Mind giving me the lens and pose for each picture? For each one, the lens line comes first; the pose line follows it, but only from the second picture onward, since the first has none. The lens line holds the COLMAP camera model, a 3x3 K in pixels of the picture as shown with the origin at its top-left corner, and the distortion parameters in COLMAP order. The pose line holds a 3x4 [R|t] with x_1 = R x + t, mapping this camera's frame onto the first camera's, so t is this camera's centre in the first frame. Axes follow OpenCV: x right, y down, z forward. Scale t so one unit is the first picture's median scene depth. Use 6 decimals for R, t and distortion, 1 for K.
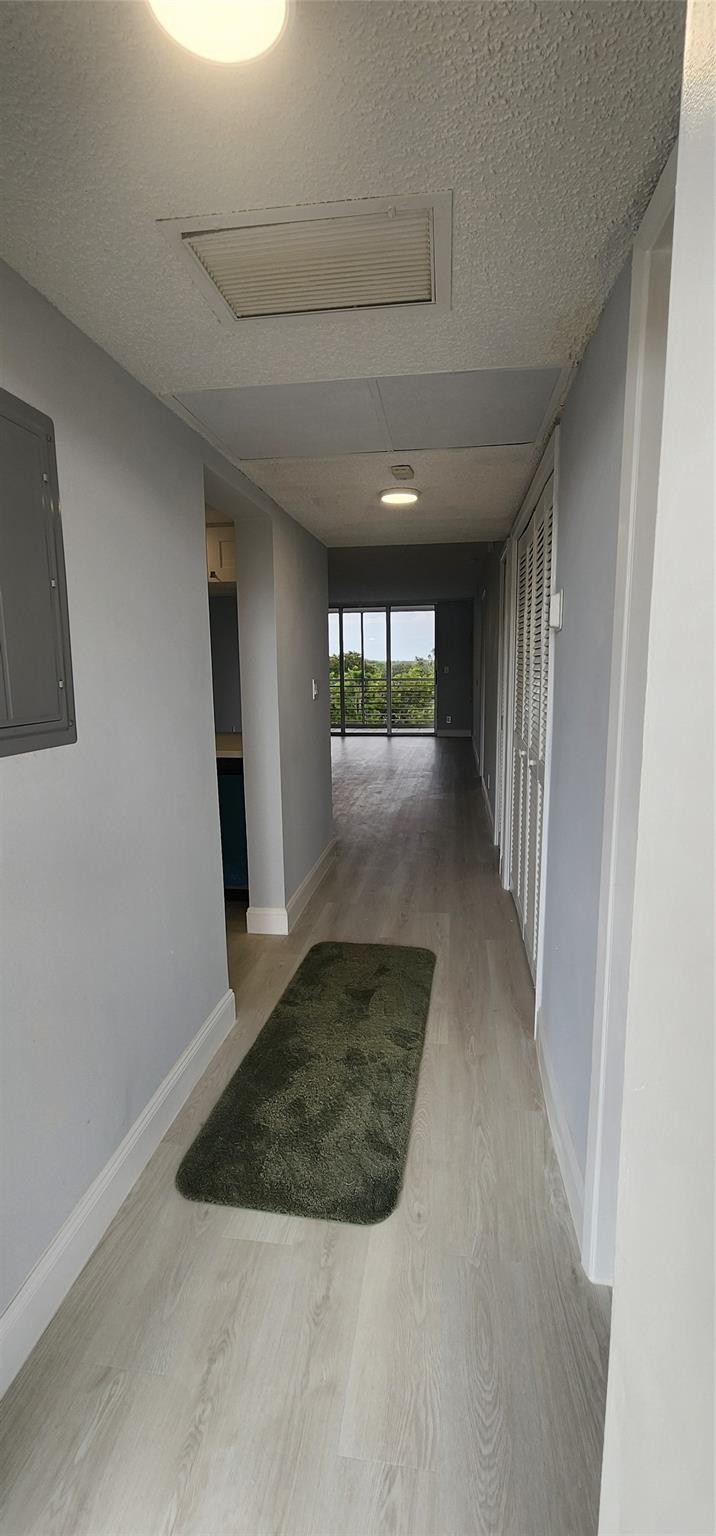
lens RADIAL K [[630.0, 0, 366.4], [0, 630.0, 765.7], [0, 0, 1]] dist [-0.002087, 0.001216]
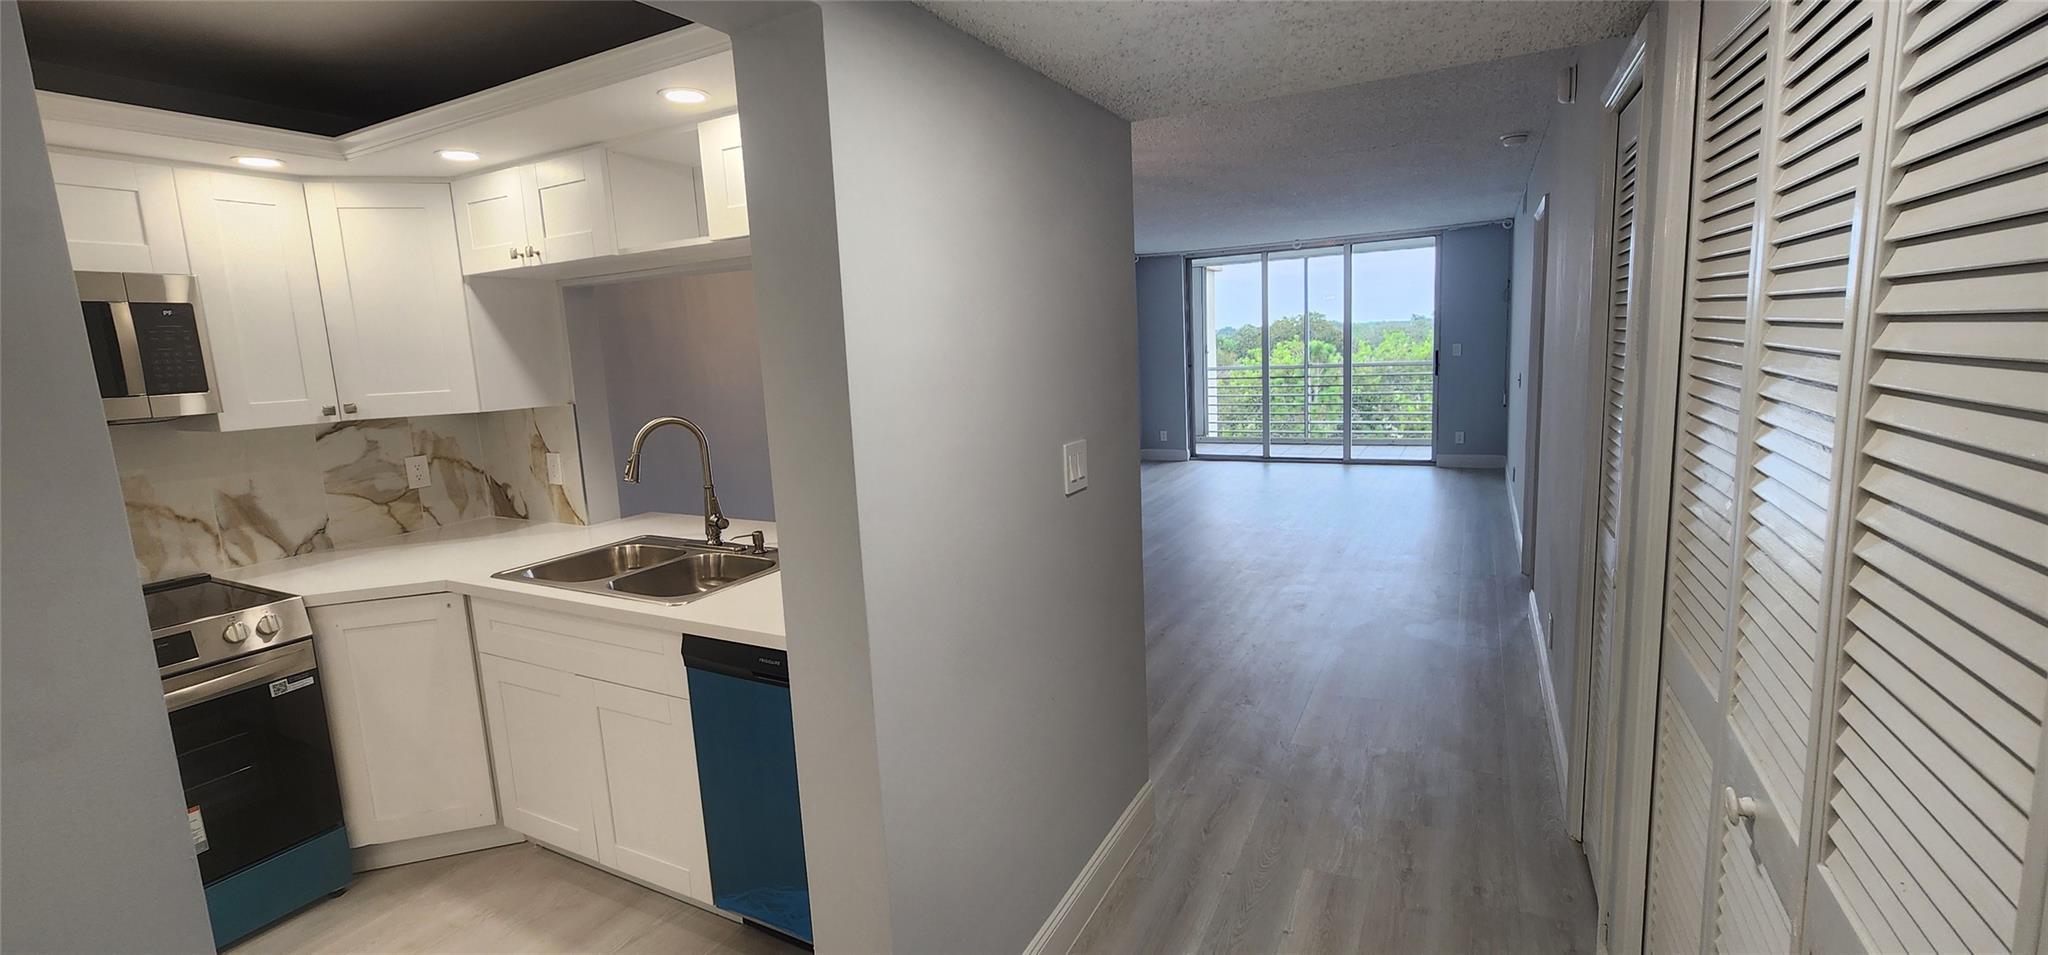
lens RADIAL K [[839.9, 0, 1021.7], [0, 839.9, 465.3], [0, 0, 1]] dist [-0.002087, 0.001216]
pose [[0.937713, 0.016828, -0.347004, 0.024167], [-0.018204, 0.999834, -0.000705, -0.039600], [0.346934, 0.006977, 0.937863, 0.155372]]
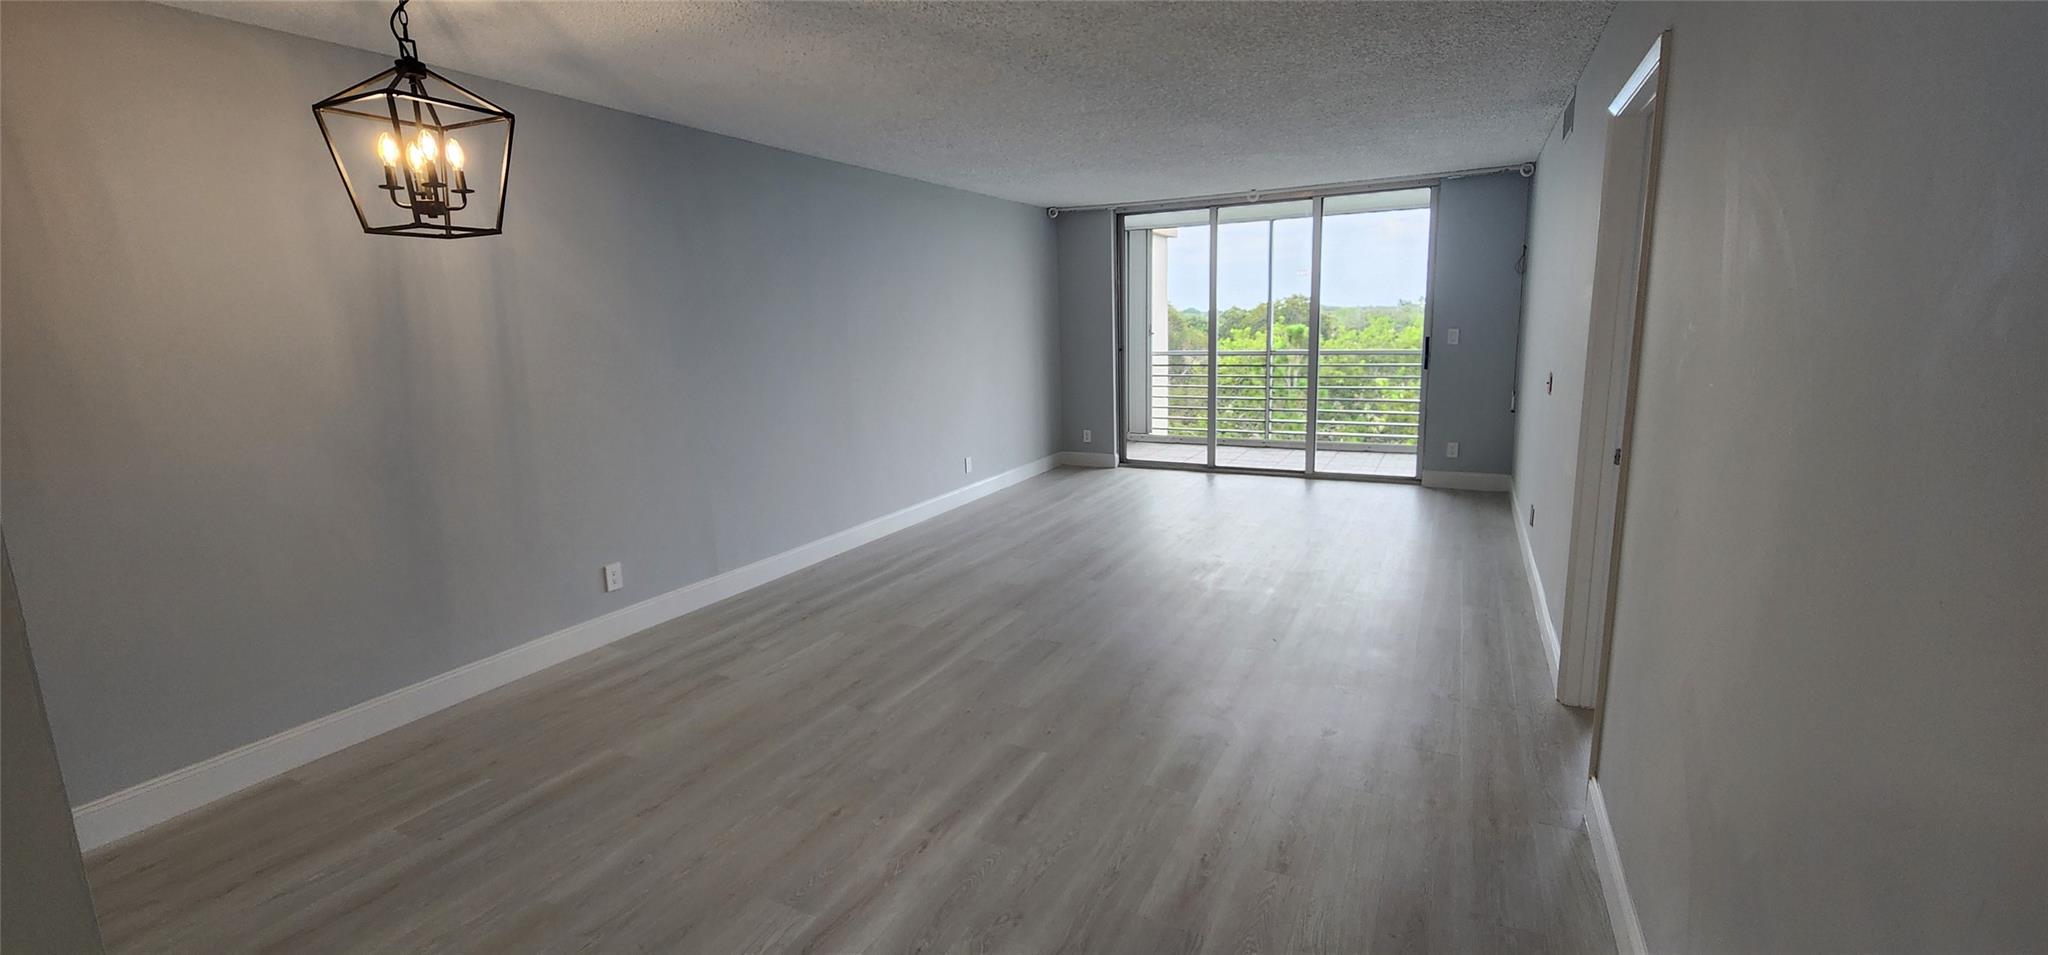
lens RADIAL K [[839.9, 0, 1011.6], [0, 839.9, 471.2], [0, 0, 1]] dist [-0.002087, 0.001216]
pose [[0.939748, 0.045886, -0.338775, 0.040555], [-0.037407, 0.998803, 0.031518, -0.064673], [0.339816, -0.016947, 0.940339, 0.342118]]
